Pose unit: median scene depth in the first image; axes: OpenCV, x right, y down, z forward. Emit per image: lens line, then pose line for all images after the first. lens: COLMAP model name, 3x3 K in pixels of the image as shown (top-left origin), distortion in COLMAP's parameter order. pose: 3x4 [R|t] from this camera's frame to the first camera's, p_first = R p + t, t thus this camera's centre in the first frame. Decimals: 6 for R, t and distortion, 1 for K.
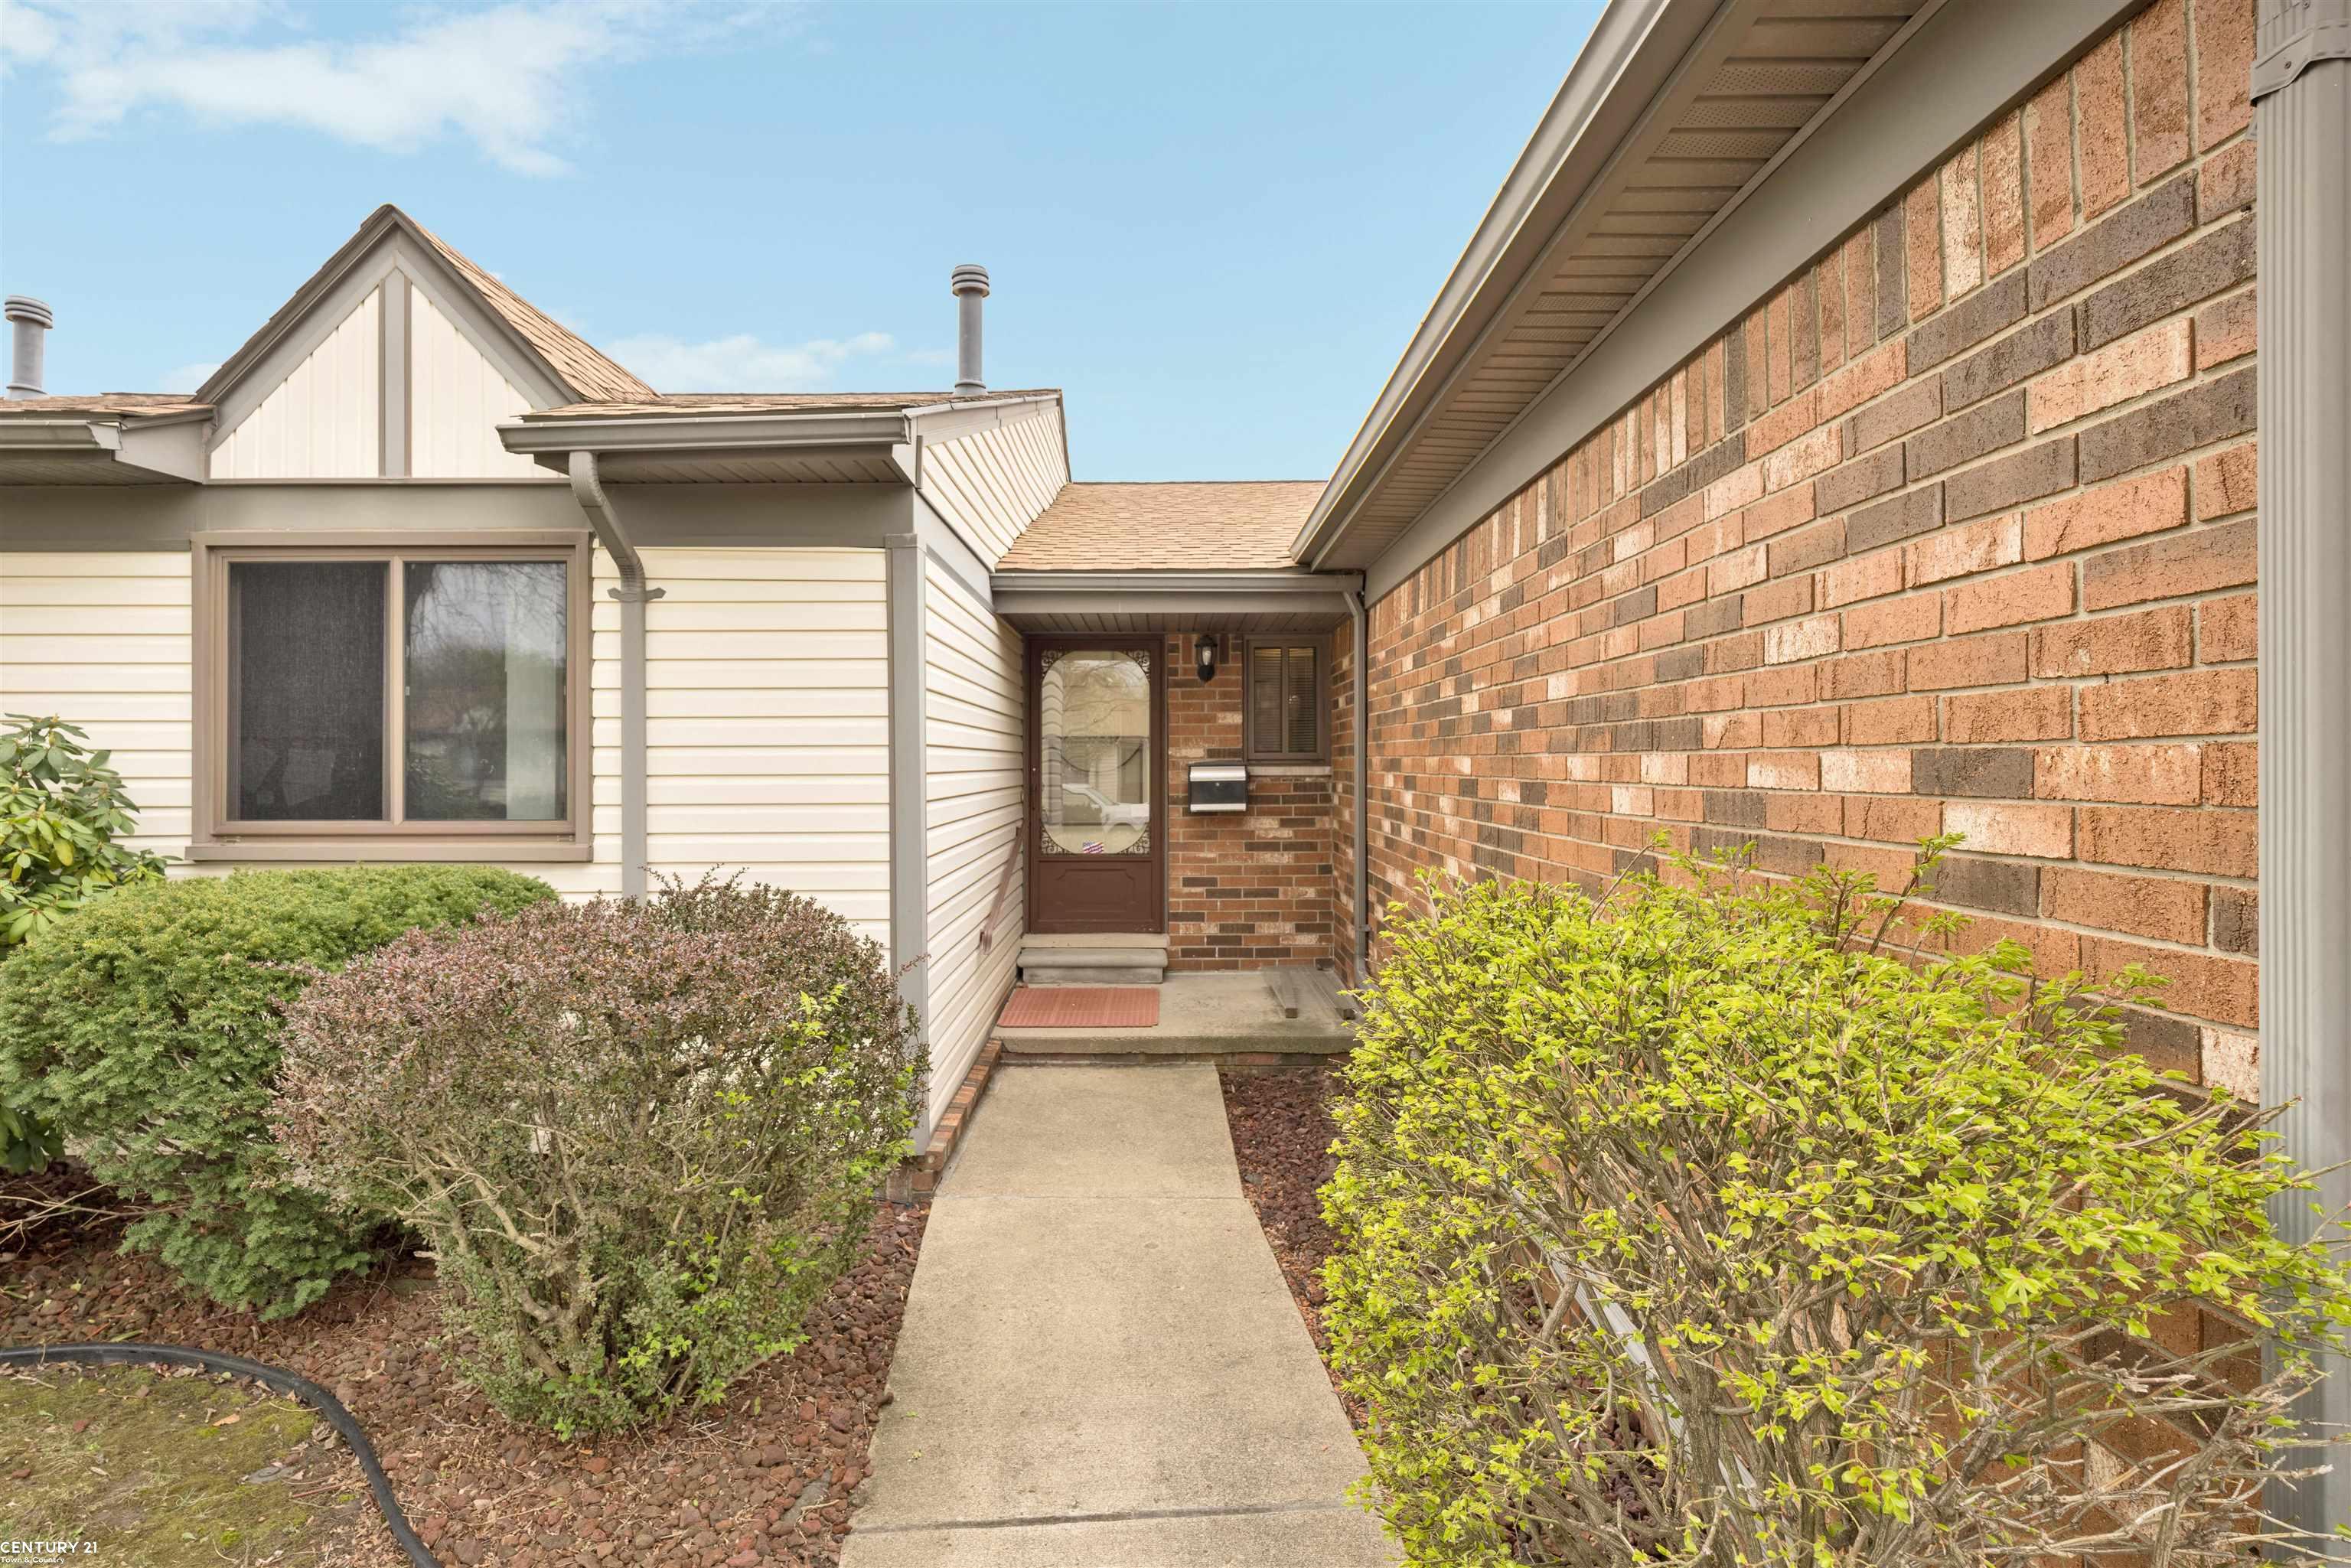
lens RADIAL K [[1230.6, 0, 1173.3], [0, 1230.6, 761.0], [0, 0, 1]] dist [-0.001972, 0.000567]
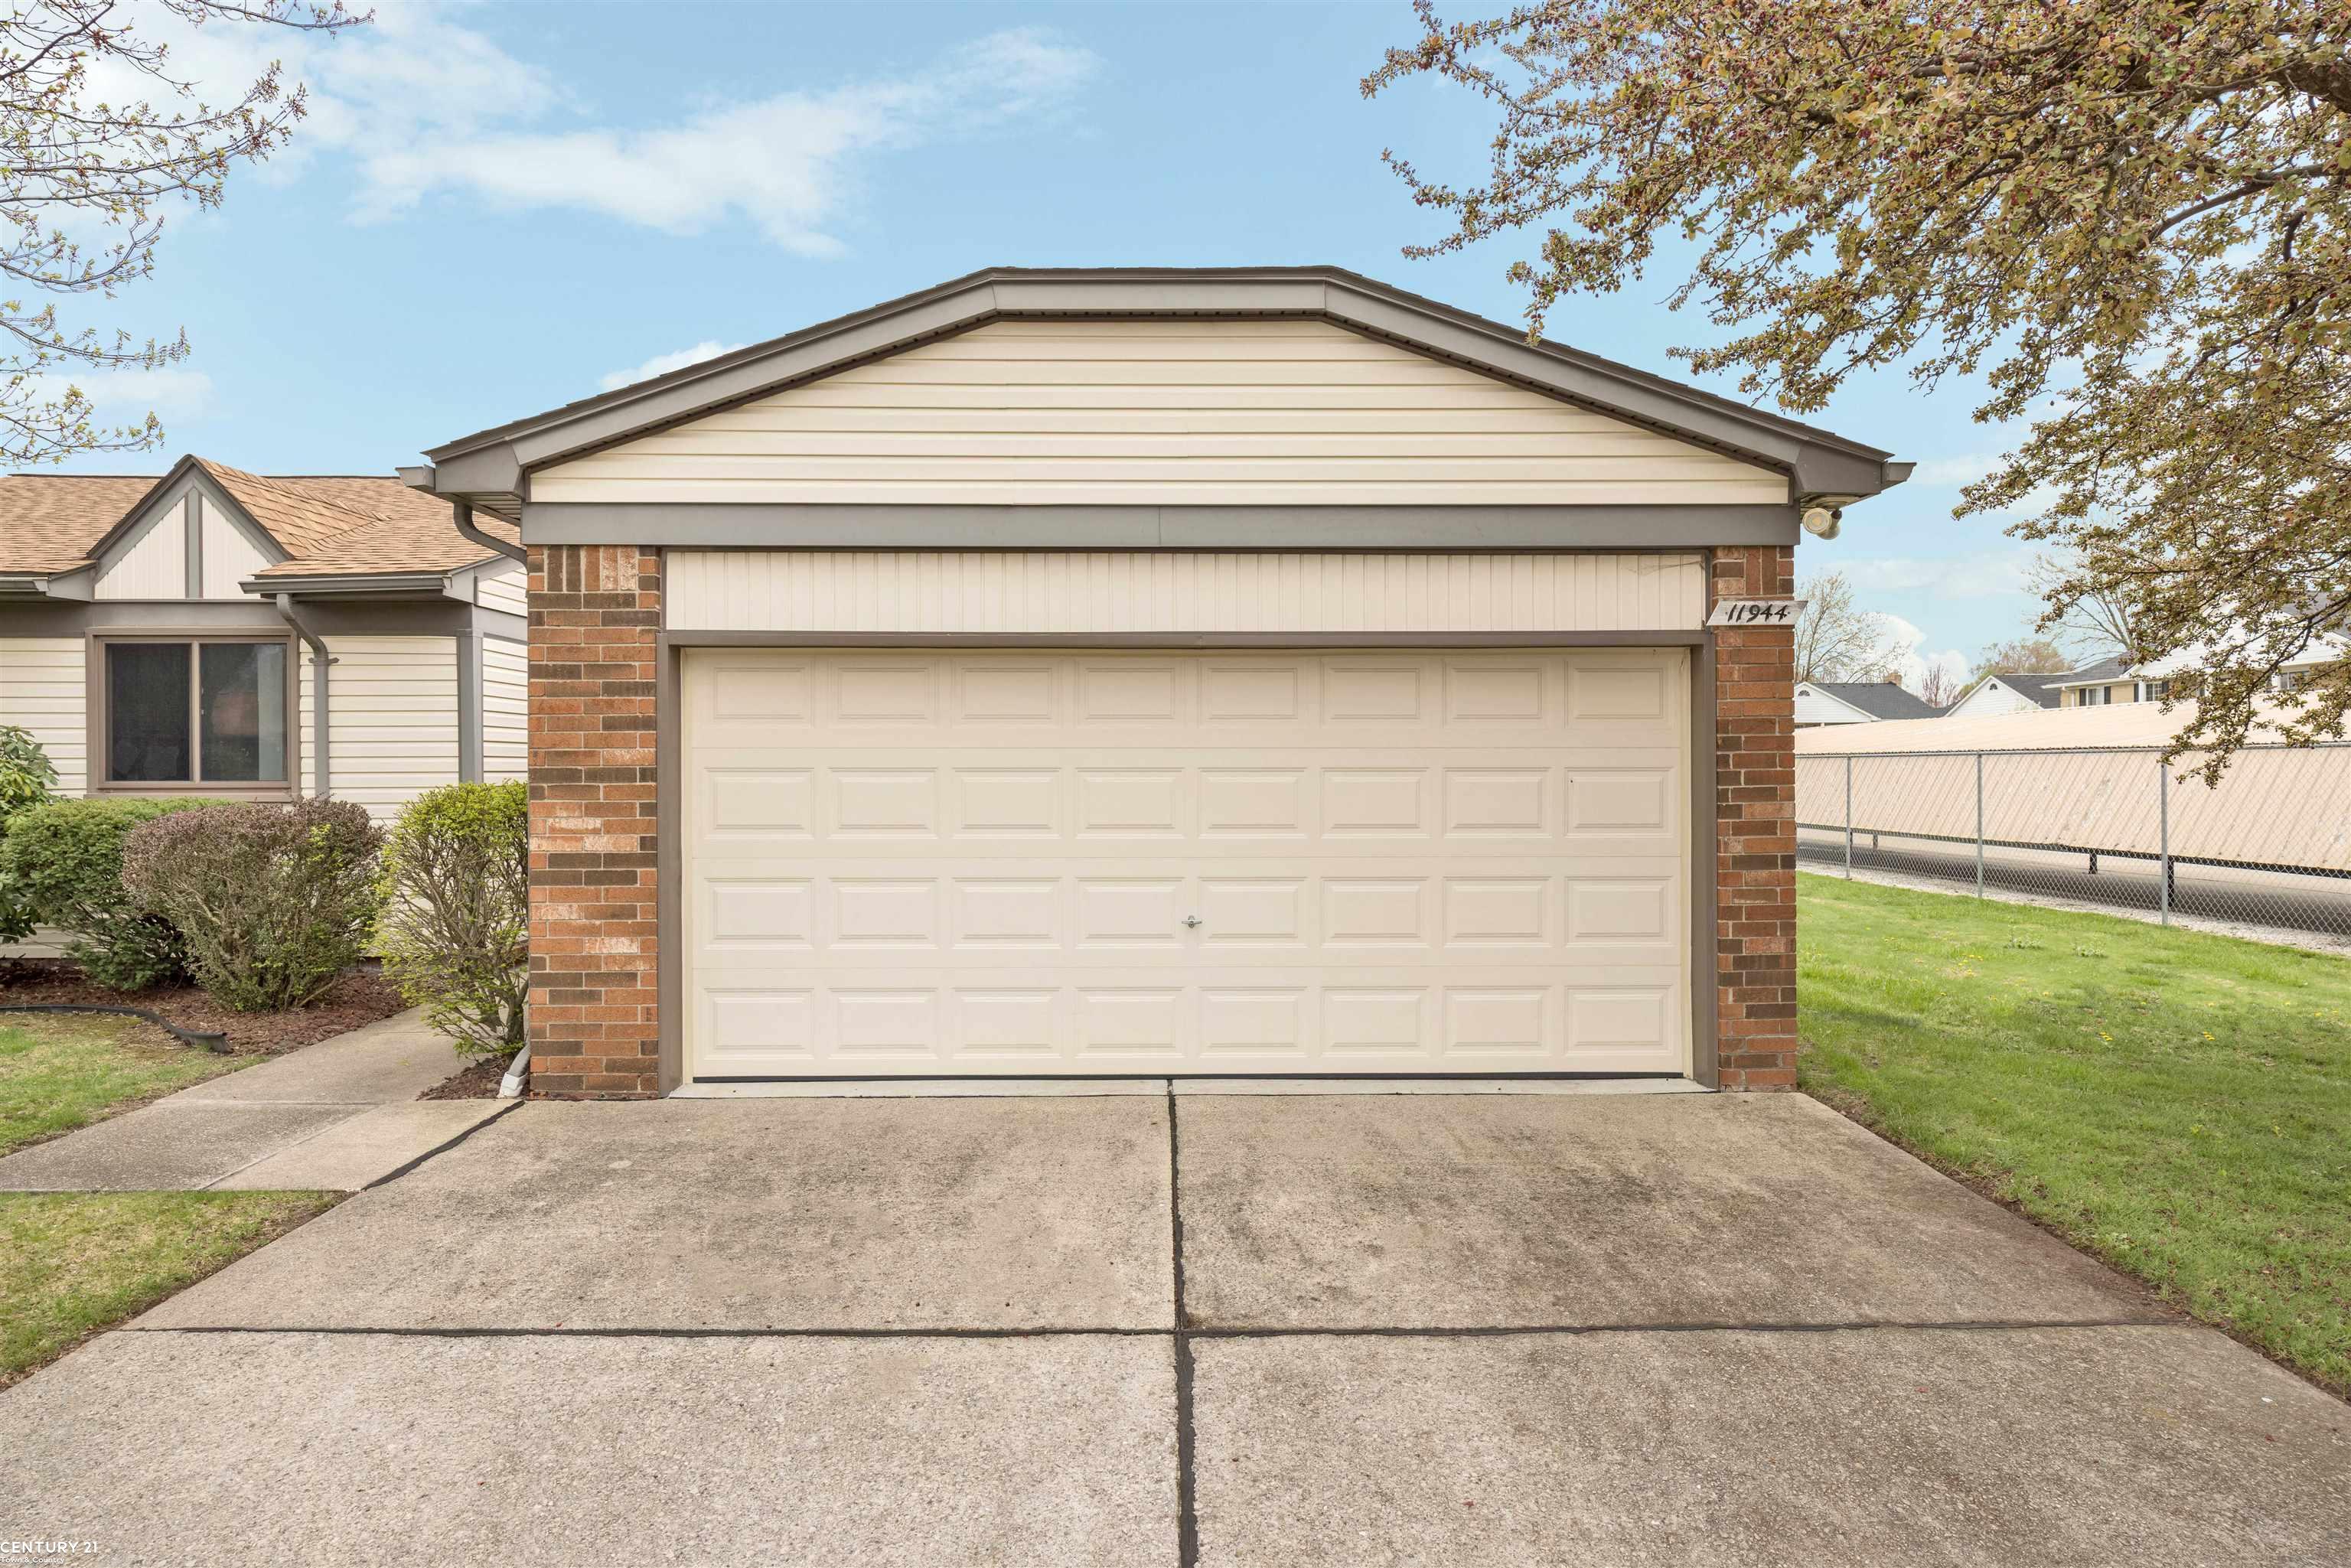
lens RADIAL K [[1335.4, 0, 1175.5], [0, 1335.4, 784.0], [0, 0, 1]] dist [0.002104, -0.001120]
pose [[0.999900, -0.000890, 0.014082, 0.846100], [0.000713, 0.999921, 0.012516, 0.029038], [-0.014092, -0.012505, 0.999823, -1.078460]]
